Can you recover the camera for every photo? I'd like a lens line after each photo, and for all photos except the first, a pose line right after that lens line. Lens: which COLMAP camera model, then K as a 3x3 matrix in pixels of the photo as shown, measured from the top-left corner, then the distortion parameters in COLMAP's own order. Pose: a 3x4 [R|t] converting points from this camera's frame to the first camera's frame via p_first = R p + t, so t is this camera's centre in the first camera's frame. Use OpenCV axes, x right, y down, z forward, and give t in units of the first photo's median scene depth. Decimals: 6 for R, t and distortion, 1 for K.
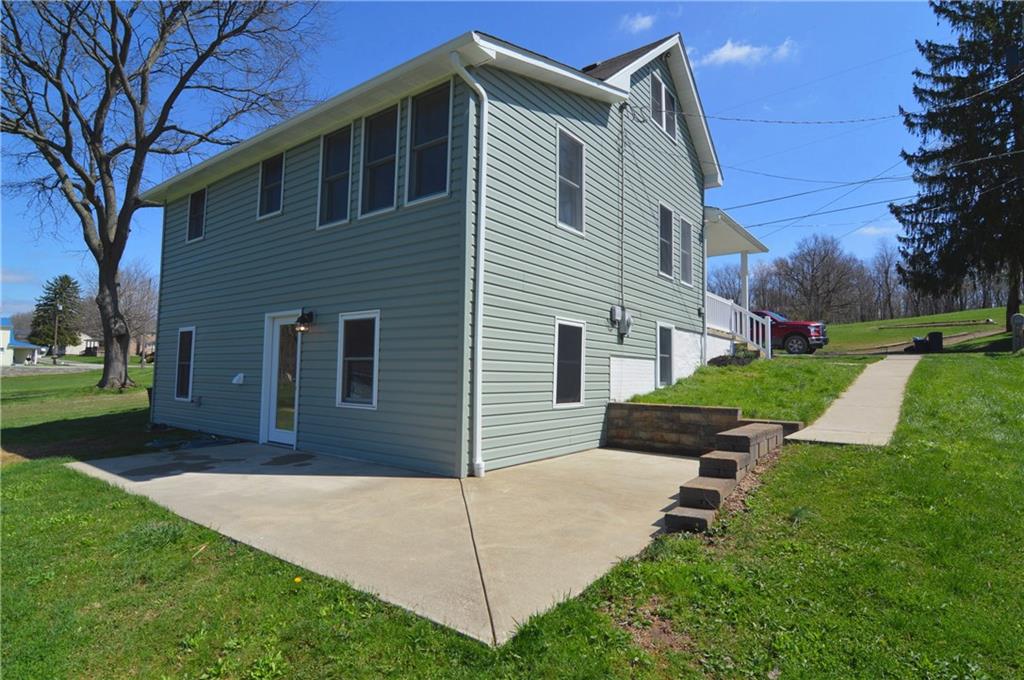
lens RADIAL K [[534.6, 0, 512.0], [0, 534.6, 340.0], [0, 0, 1]] dist [-0.013556, -0.001665]
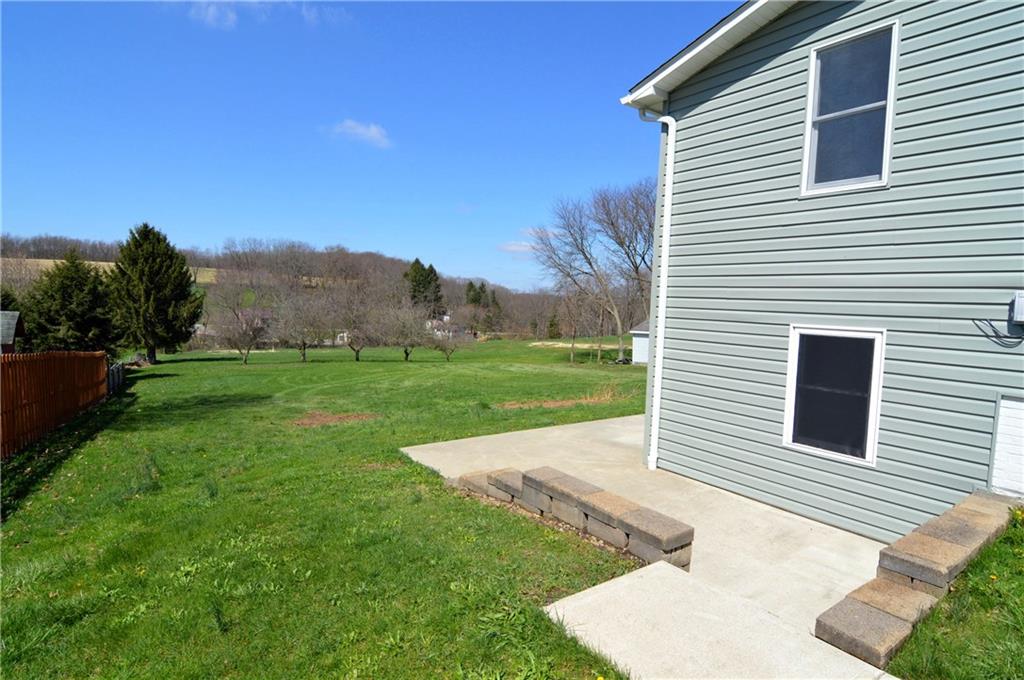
lens RADIAL K [[534.6, 0, 512.0], [0, 534.6, 340.0], [0, 0, 1]] dist [-0.013556, -0.001665]
pose [[-0.298016, 0.033998, -0.953955, 0.791456], [0.011549, 0.999421, 0.032011, -0.043309], [0.954491, -0.001478, -0.298236, 0.751208]]
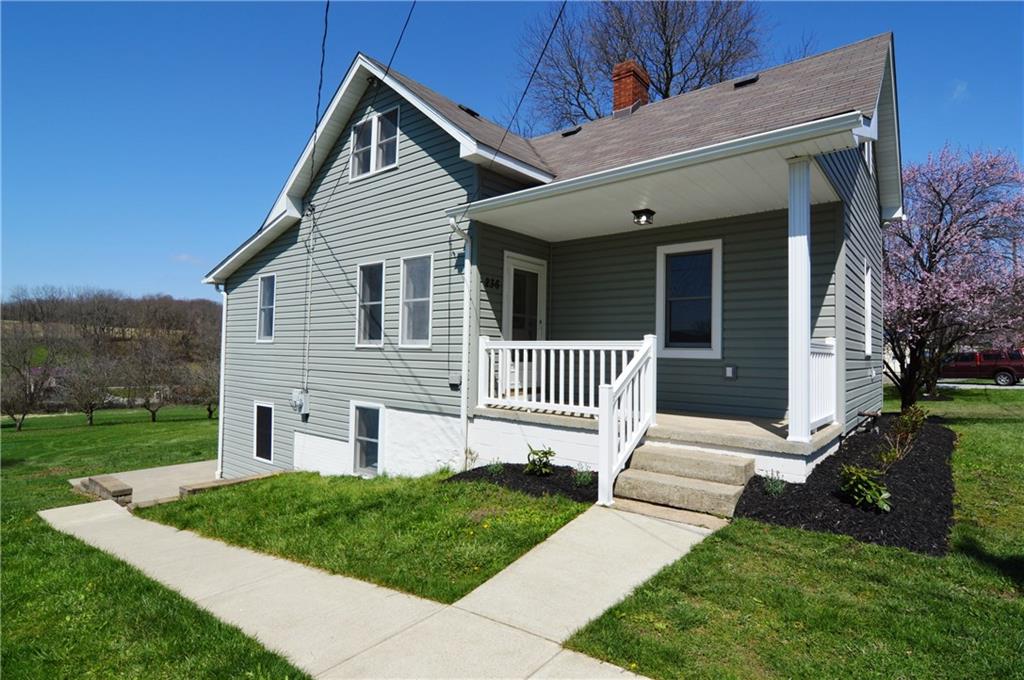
lens RADIAL K [[534.6, 0, 512.0], [0, 534.6, 340.0], [0, 0, 1]] dist [-0.013556, -0.001665]
pose [[-0.040139, -0.042635, -0.998284, 1.437272], [0.044123, 0.998039, -0.044398, -0.104058], [0.998219, -0.045830, -0.038179, 1.606105]]
